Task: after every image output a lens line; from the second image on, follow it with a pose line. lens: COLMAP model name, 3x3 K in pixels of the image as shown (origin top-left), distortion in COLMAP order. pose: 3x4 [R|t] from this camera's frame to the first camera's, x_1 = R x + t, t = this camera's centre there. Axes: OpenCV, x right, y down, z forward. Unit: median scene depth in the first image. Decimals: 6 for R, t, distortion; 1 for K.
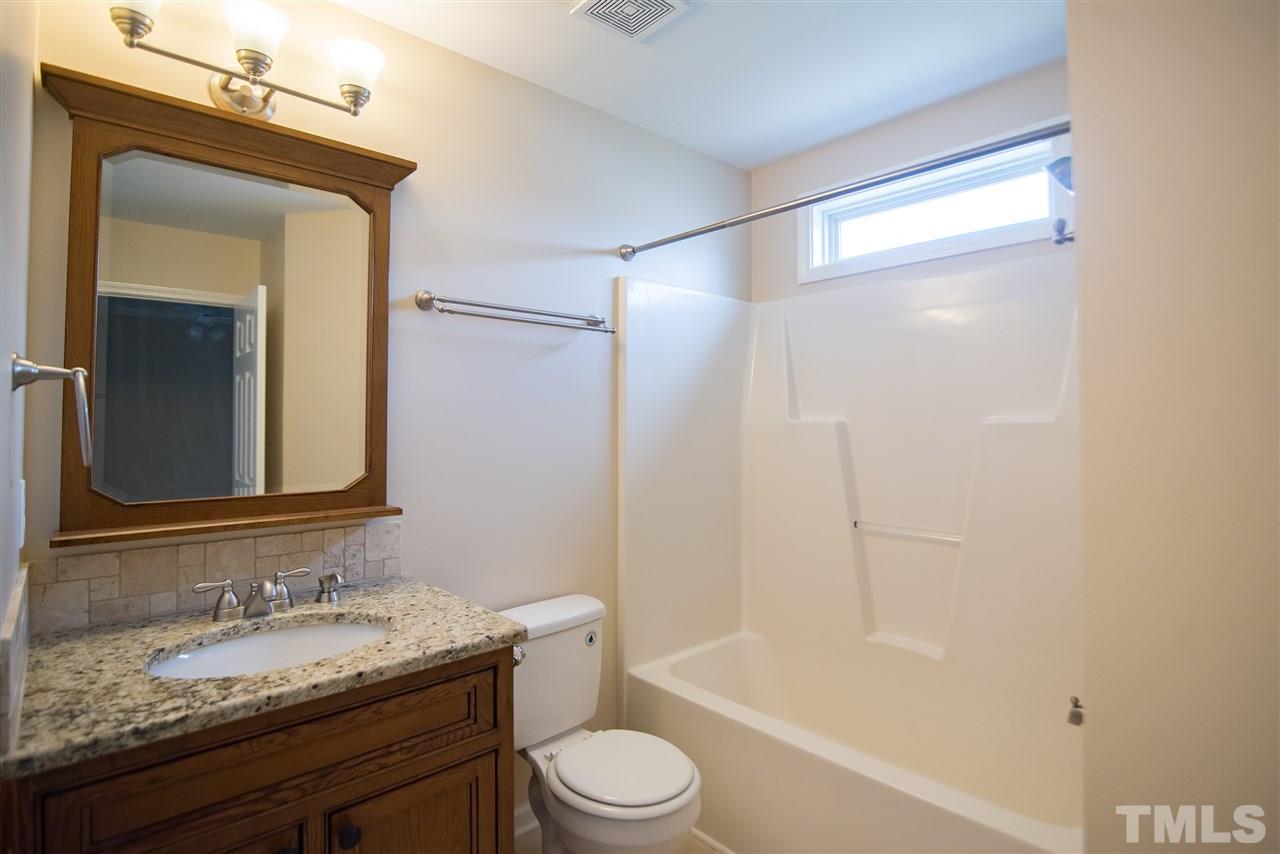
lens RADIAL K [[607.6, 0, 632.1], [0, 607.6, 406.7], [0, 0, 1]] dist [-0.022719, -0.000037]
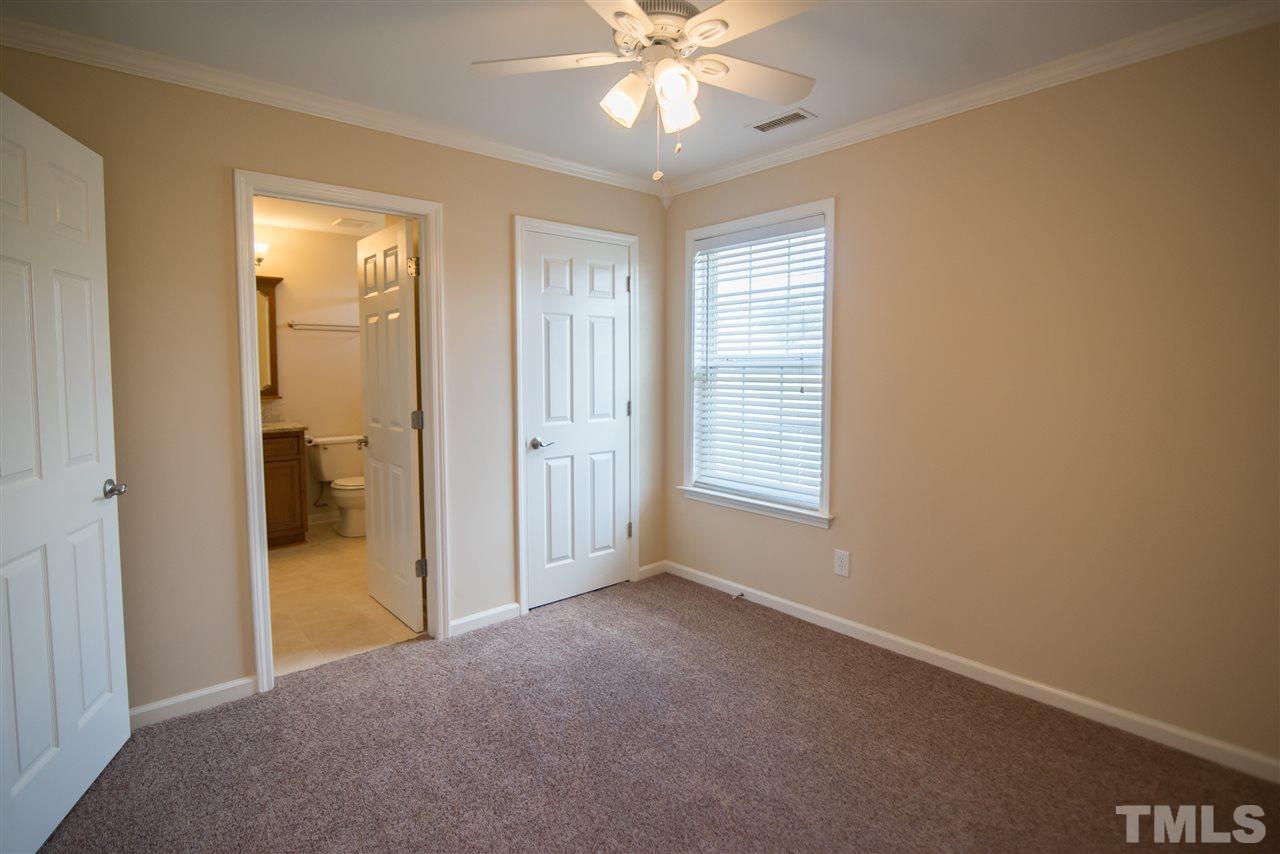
lens RADIAL K [[607.6, 0, 632.1], [0, 607.6, 406.7], [0, 0, 1]] dist [-0.022719, -0.000037]
pose [[0.999595, 0.003759, -0.028217, 1.466963], [-0.001427, 0.996616, 0.082187, -0.029673], [0.028431, -0.082113, 0.996217, -1.969865]]
